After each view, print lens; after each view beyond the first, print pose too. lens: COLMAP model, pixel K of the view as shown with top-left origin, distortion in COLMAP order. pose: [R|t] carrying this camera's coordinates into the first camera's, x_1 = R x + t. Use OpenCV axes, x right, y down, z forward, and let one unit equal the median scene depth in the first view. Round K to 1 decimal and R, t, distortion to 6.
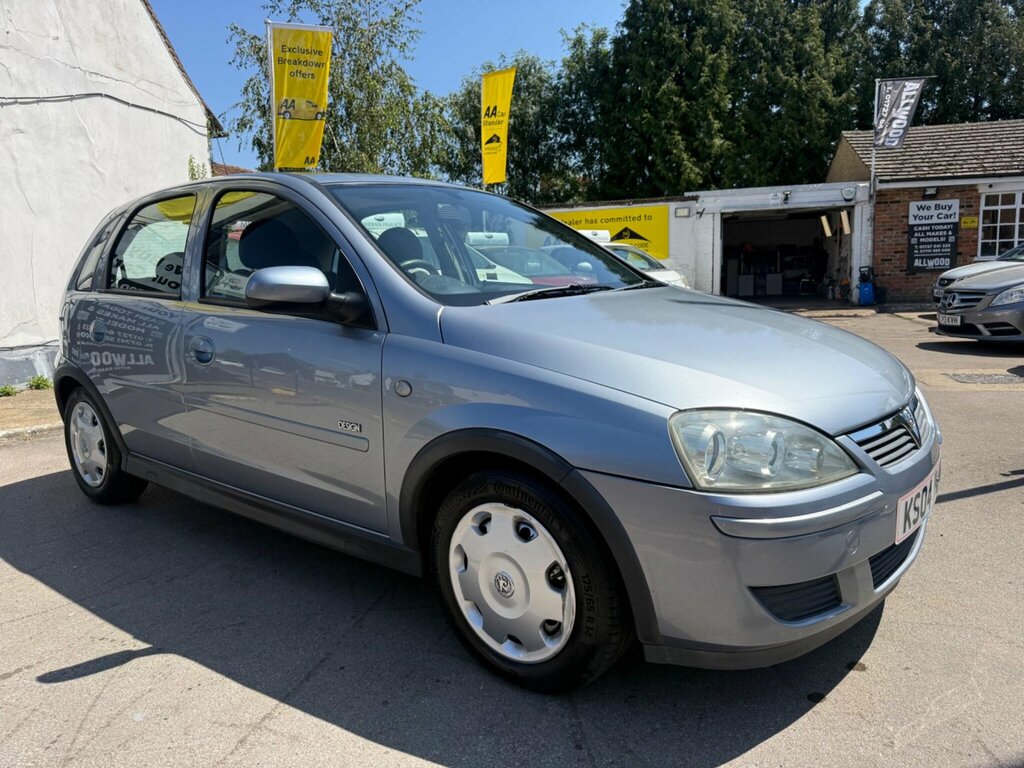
lens RADIAL K [[718.1, 0, 517.6], [0, 718.1, 385.9], [0, 0, 1]] dist [0.007250, -0.012591]
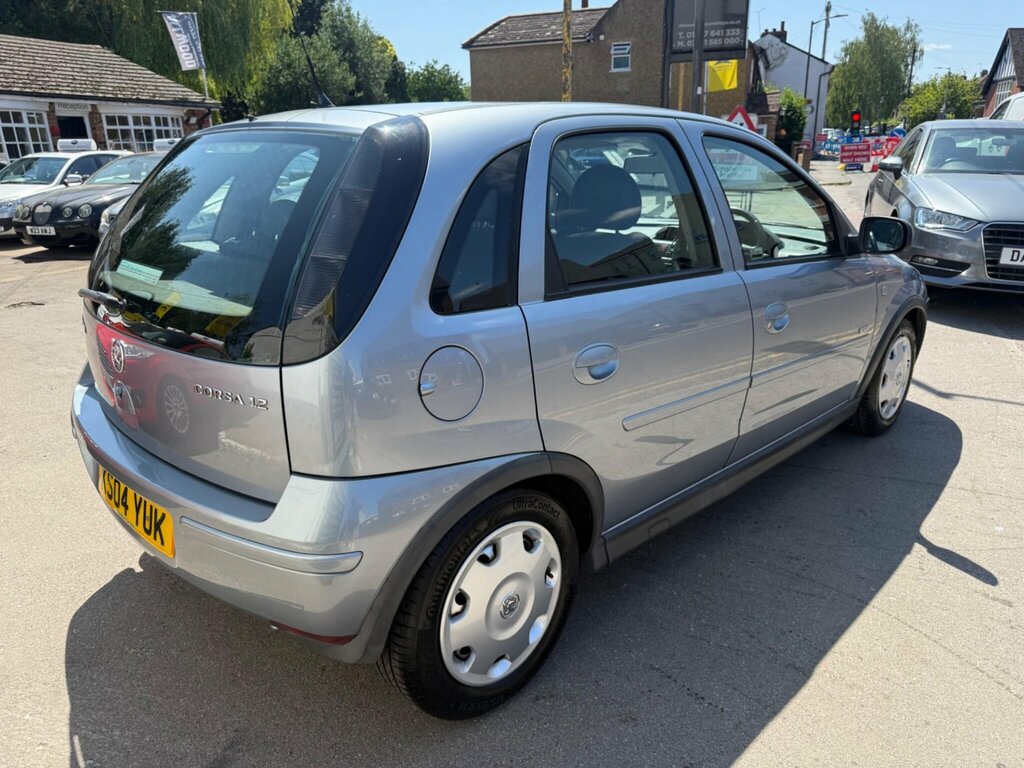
lens RADIAL K [[721.2, 0, 509.8], [0, 721.2, 384.0], [0, 0, 1]] dist [0.000463, -0.002778]
pose [[0.123534, -0.275045, 0.953462, -0.226186], [0.171103, 0.952335, 0.252551, -0.042344], [-0.977478, 0.131942, 0.164707, 0.193631]]
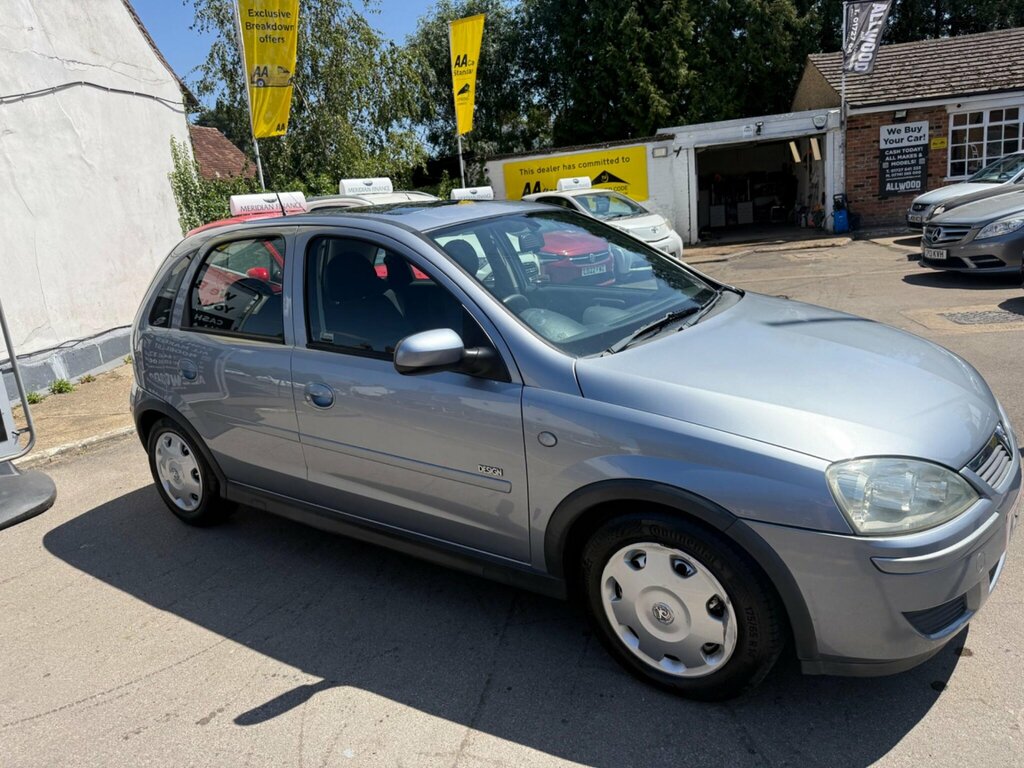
lens RADIAL K [[716.1, 0, 511.3], [0, 716.1, 379.7], [0, 0, 1]] dist [0.002947, -0.007020]
pose [[0.996791, -0.073494, 0.031736, -0.030220], [0.070721, 0.994195, 0.081085, -0.022216], [-0.037511, -0.078581, 0.996202, -0.009433]]
